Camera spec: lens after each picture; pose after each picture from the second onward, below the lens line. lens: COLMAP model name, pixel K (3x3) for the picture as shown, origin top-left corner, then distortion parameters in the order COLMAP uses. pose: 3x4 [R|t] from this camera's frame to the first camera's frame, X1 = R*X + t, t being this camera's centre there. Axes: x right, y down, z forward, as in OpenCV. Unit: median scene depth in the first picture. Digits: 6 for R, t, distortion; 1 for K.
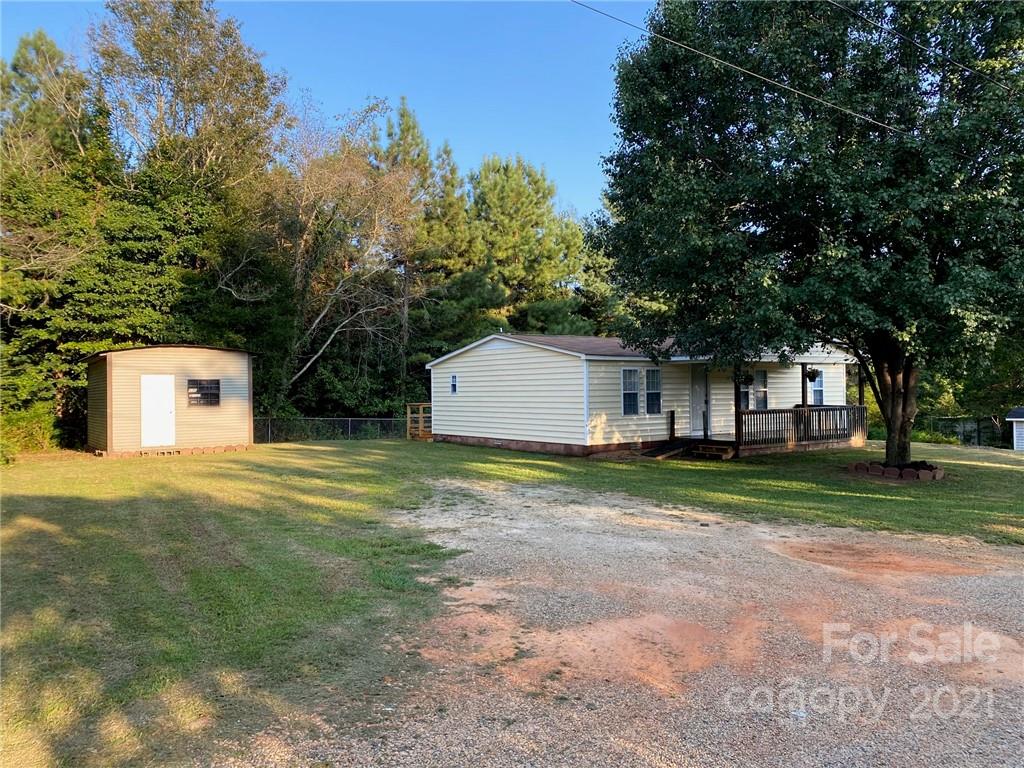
lens RADIAL K [[773.3, 0, 512.0], [0, 773.3, 384.0], [0, 0, 1]] dist [0.056511, -0.001867]
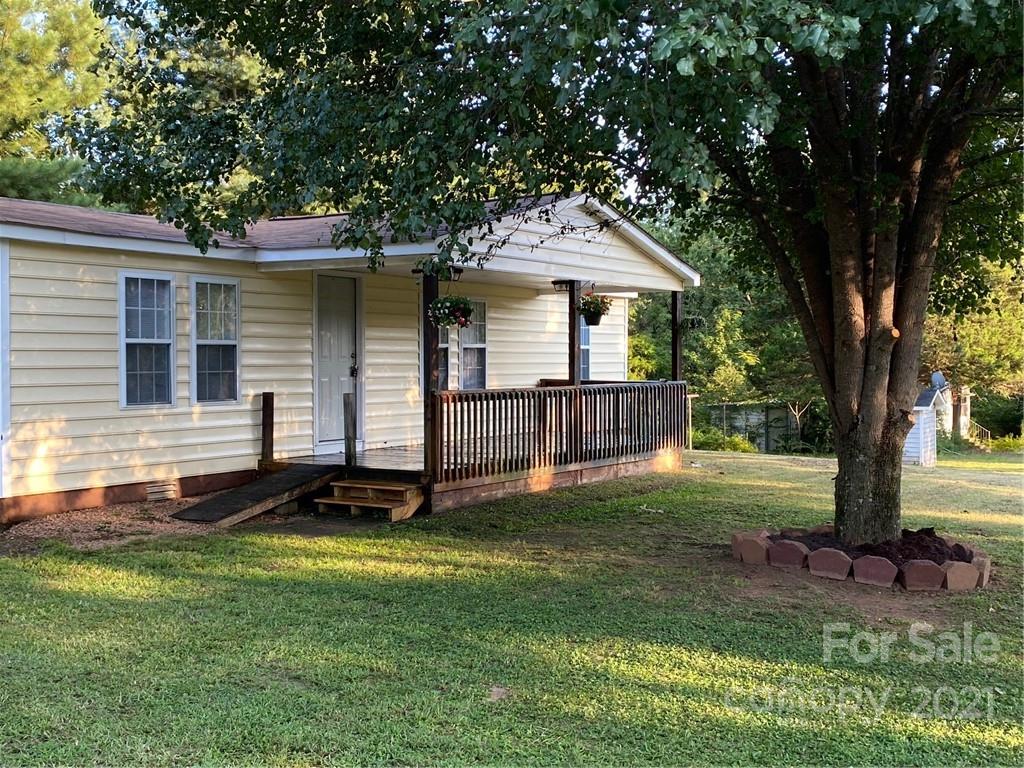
lens RADIAL K [[1205.6, 0, 512.0], [0, 1205.6, 384.0], [0, 0, 1]] dist [-0.003715, -0.004006]
pose [[0.931600, 0.002422, 0.363478, 0.102673], [-0.011564, 0.999669, 0.022979, 0.014799], [-0.363302, -0.025610, 0.931319, 0.397925]]
